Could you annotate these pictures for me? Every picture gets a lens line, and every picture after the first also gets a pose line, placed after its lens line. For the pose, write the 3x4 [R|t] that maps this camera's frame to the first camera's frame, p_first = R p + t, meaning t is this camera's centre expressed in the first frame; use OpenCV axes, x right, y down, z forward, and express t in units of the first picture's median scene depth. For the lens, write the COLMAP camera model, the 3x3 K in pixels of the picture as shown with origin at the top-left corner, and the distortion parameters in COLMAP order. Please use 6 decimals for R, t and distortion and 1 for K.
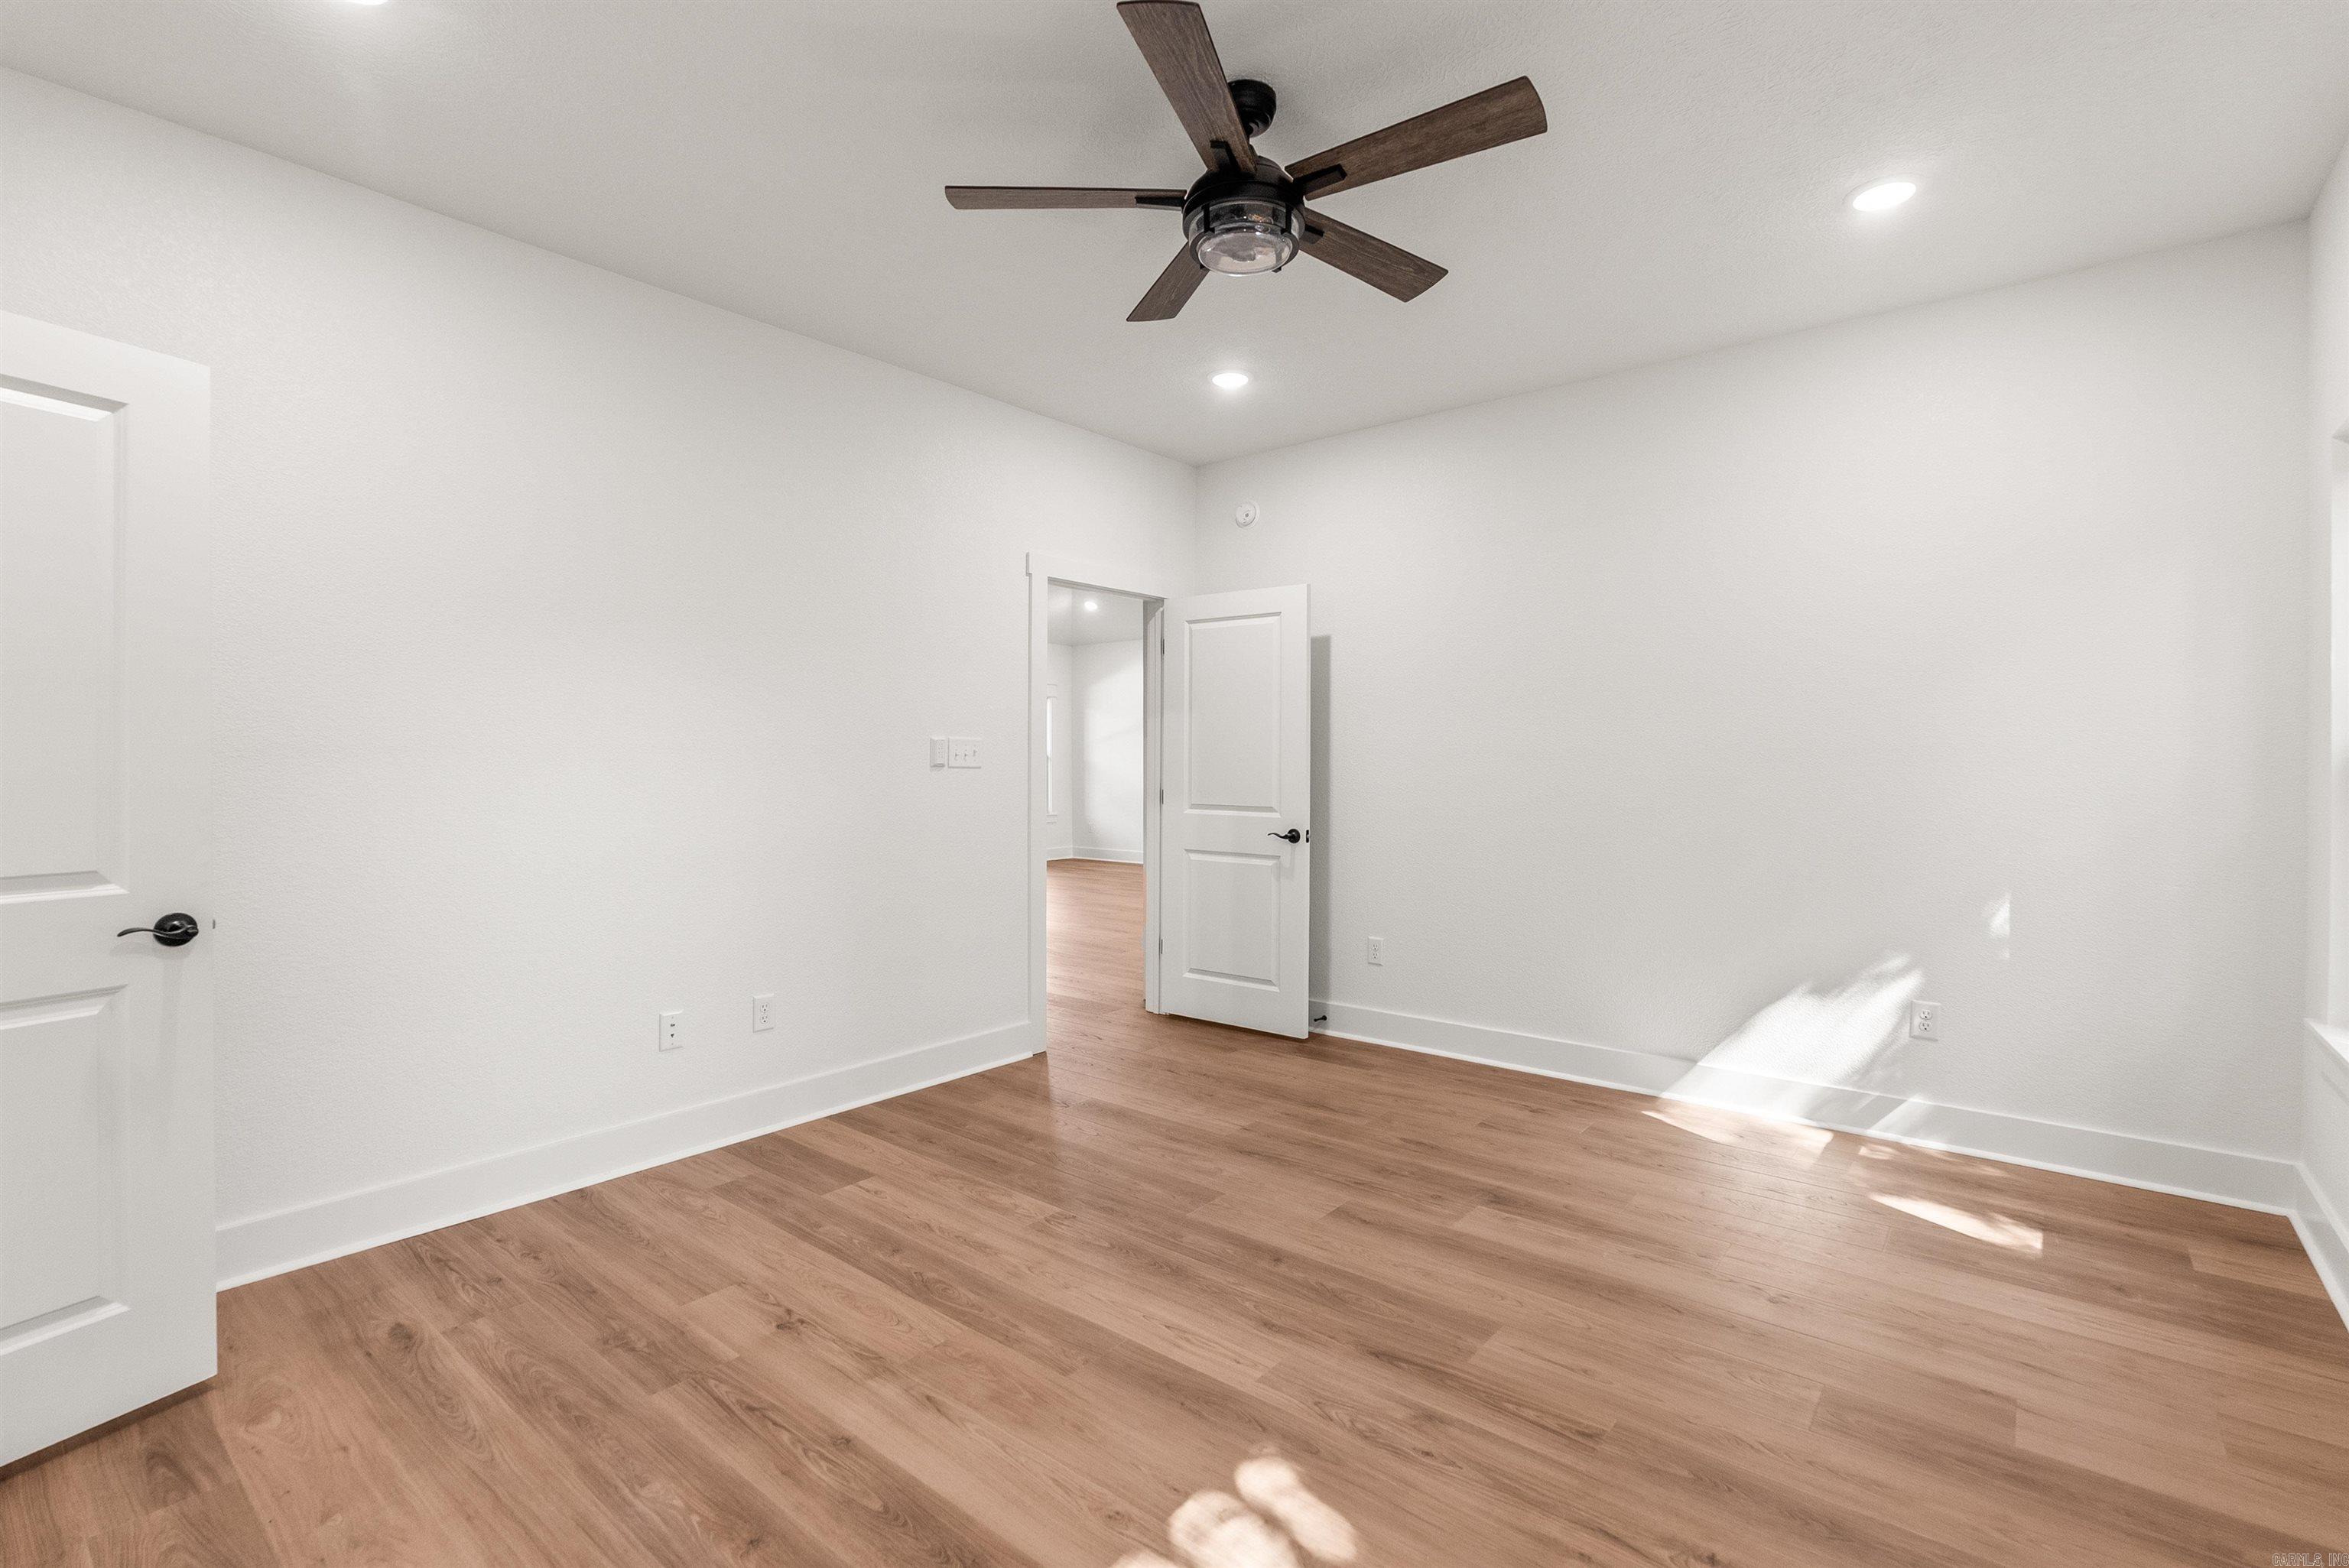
lens RADIAL K [[1051.3, 0, 1177.6], [0, 1051.3, 766.0], [0, 0, 1]] dist [-0.002264, -0.000176]
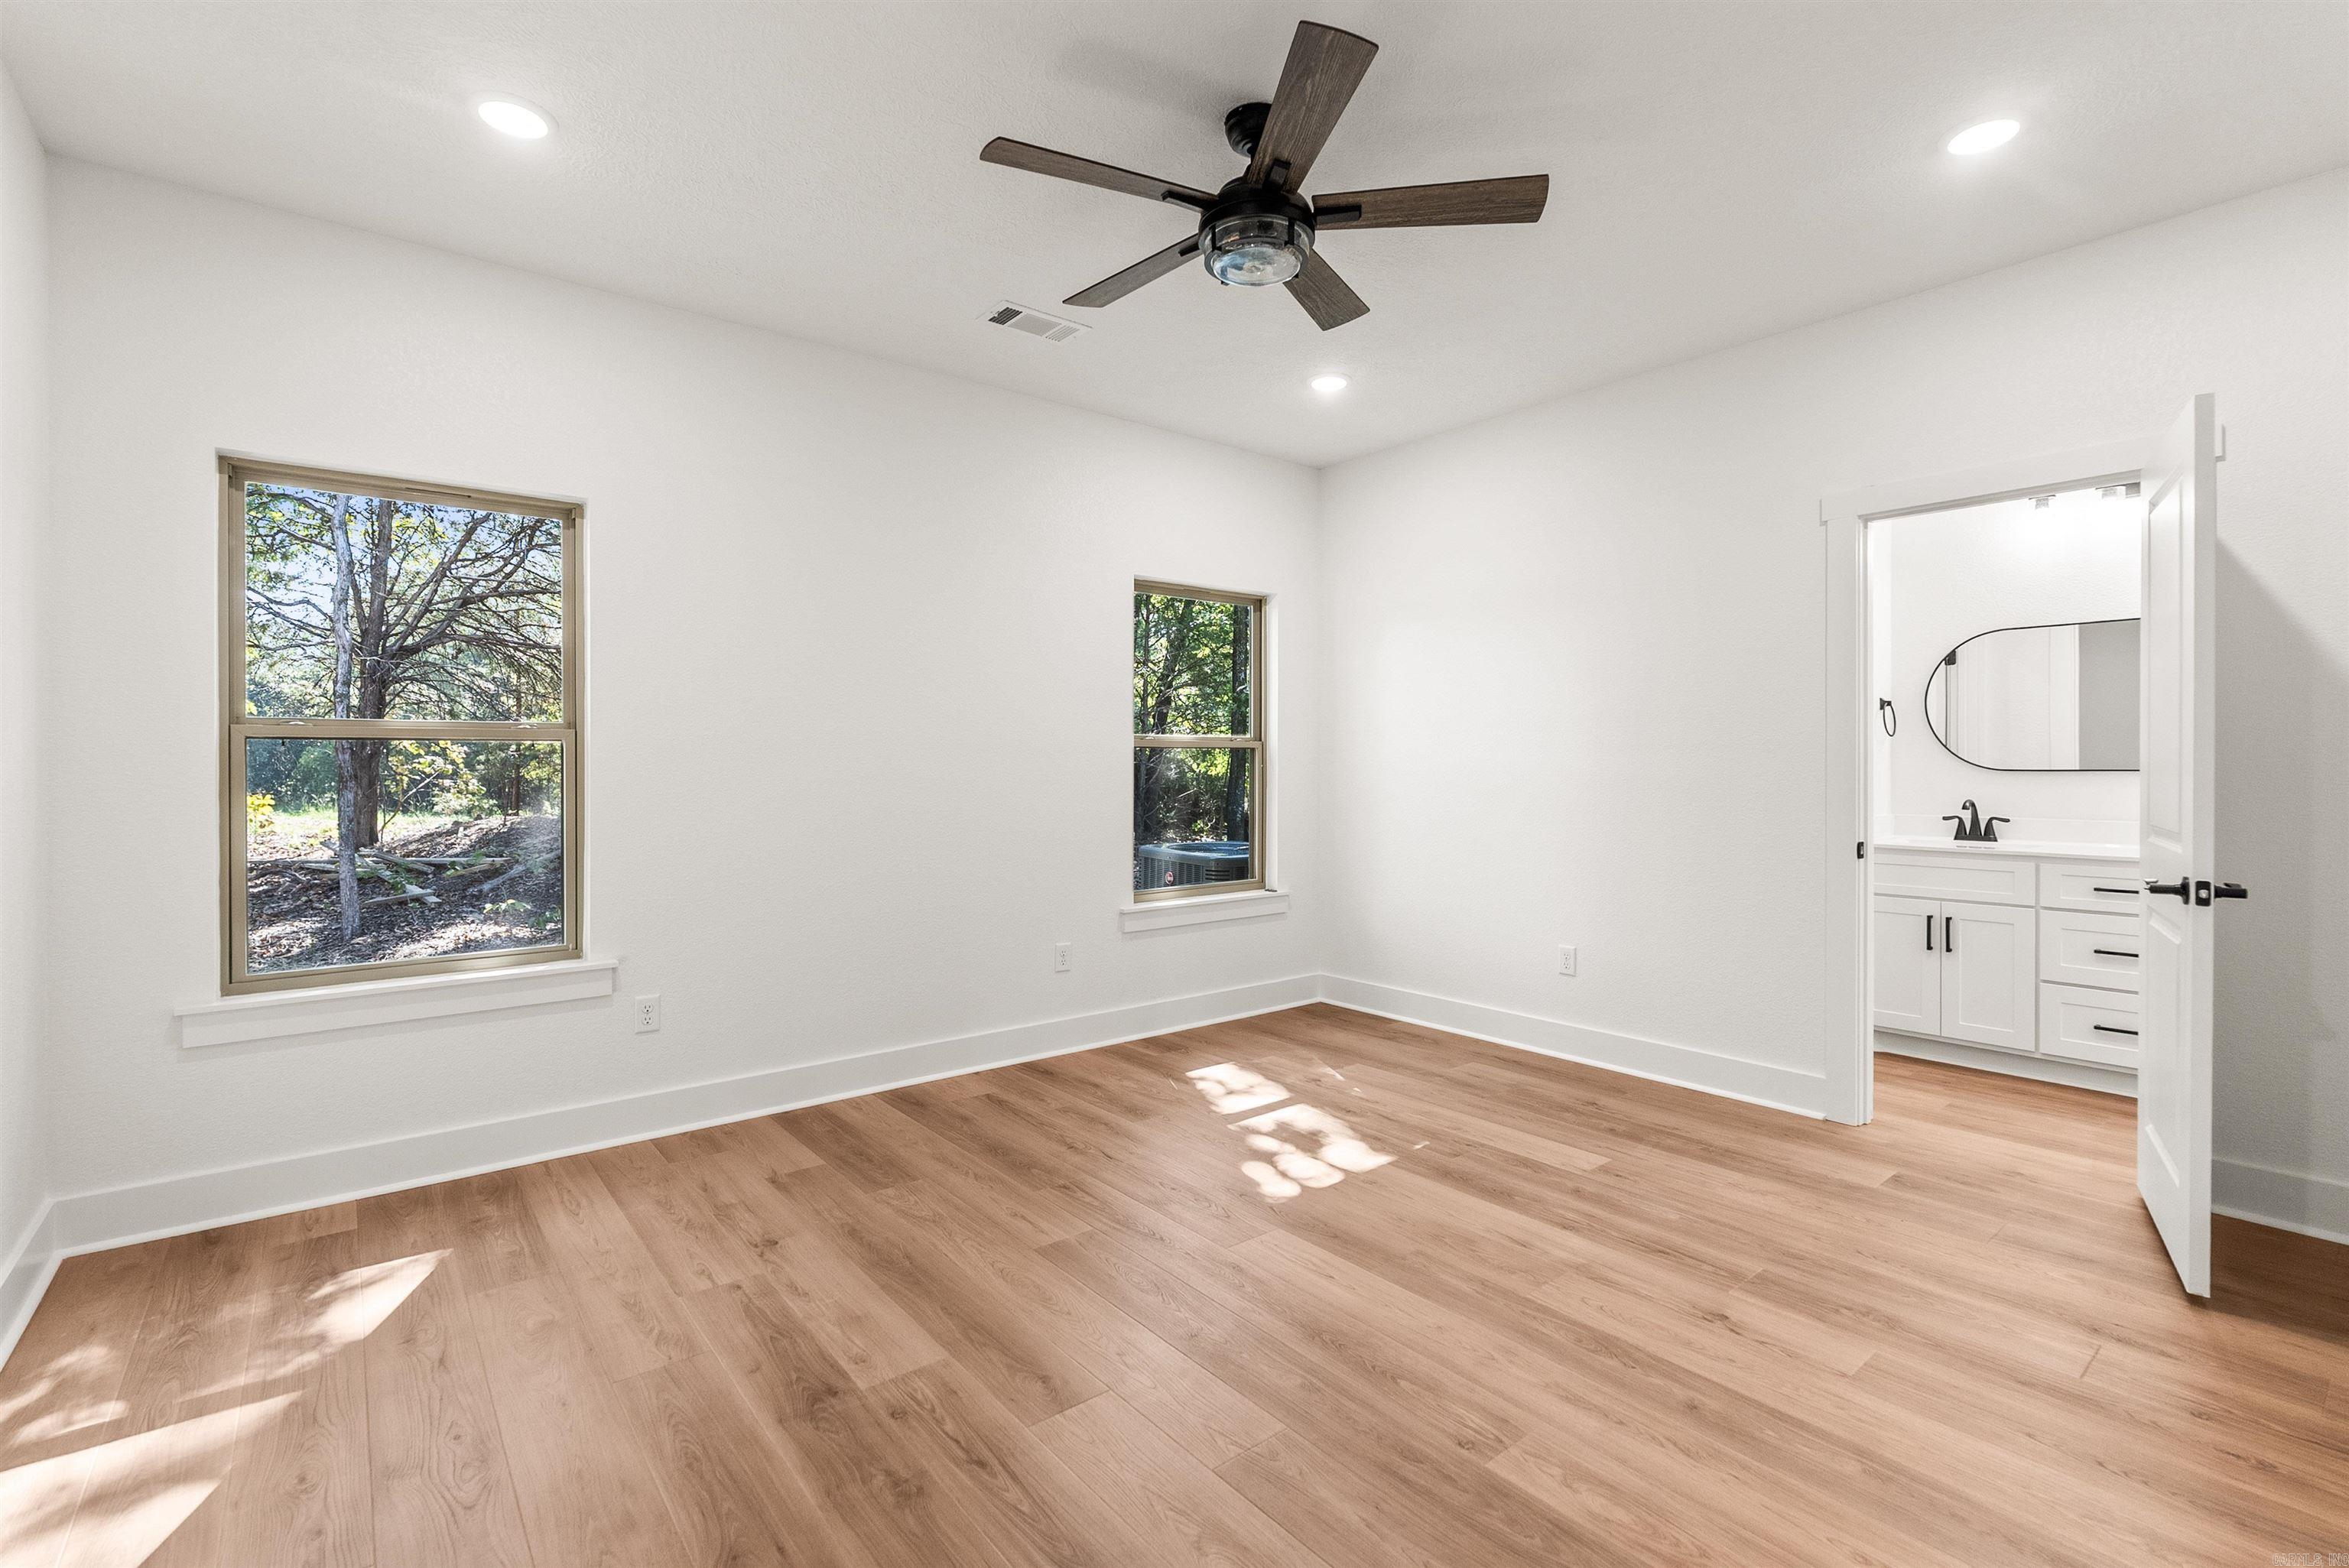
lens RADIAL K [[1058.6, 0, 1182.0], [0, 1058.6, 762.2], [0, 0, 1]] dist [-0.004769, -0.000205]
pose [[-0.980029, 0.000898, 0.198853, -0.069443], [0.001802, 0.999989, 0.004364, 0.002508], [-0.198847, 0.004635, -0.980020, 1.941294]]
